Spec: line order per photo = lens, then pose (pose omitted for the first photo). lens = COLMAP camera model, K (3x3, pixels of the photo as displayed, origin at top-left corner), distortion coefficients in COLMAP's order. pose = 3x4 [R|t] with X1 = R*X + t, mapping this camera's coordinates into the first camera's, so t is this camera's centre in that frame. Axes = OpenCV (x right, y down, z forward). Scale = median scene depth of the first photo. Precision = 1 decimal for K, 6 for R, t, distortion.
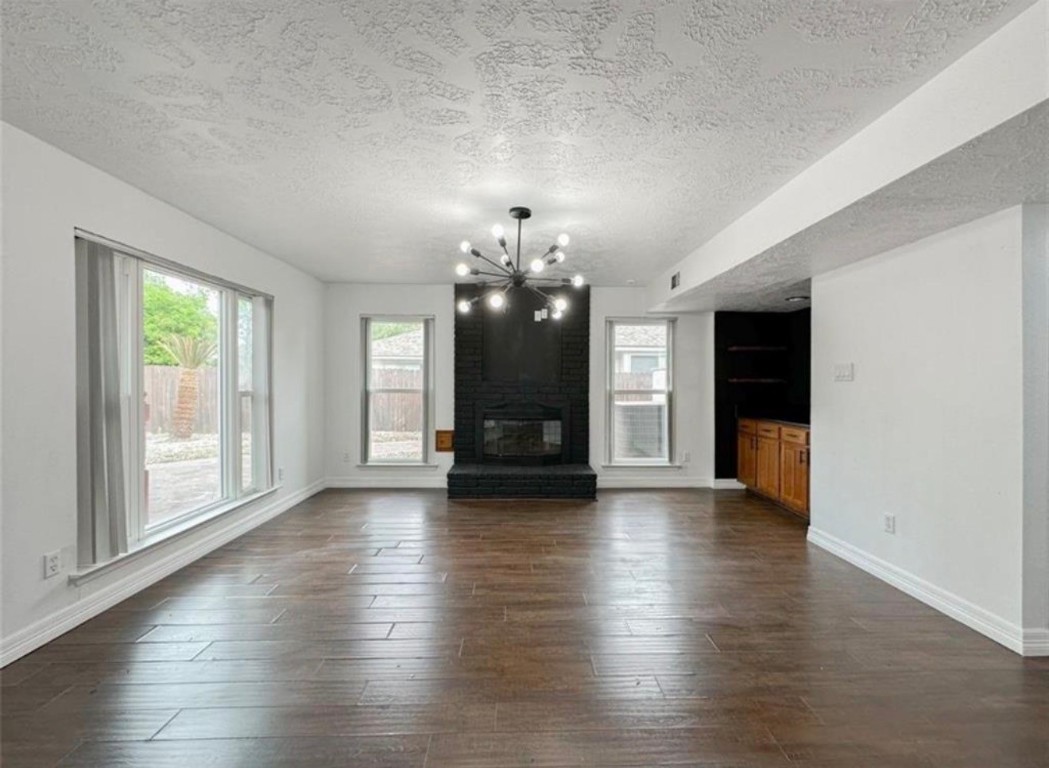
lens RADIAL K [[429.9, 0, 525.3], [0, 429.9, 384.7], [0, 0, 1]] dist [-0.000083, -0.000138]
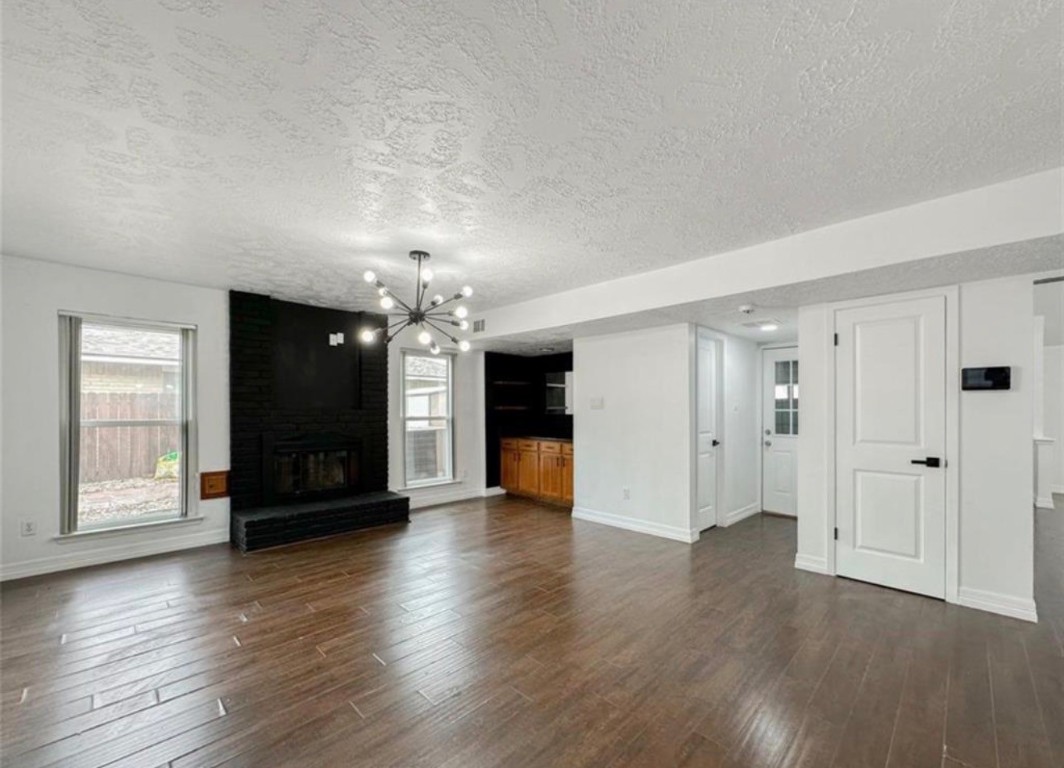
lens RADIAL K [[434.7, 0, 542.4], [0, 434.7, 411.9], [0, 0, 1]] dist [0.001688, 0.000038]
pose [[0.719944, -0.009330, 0.693969, -0.314552], [0.006194, 0.999956, 0.007017, -0.006645], [-0.694004, -0.000754, 0.719970, -0.001897]]
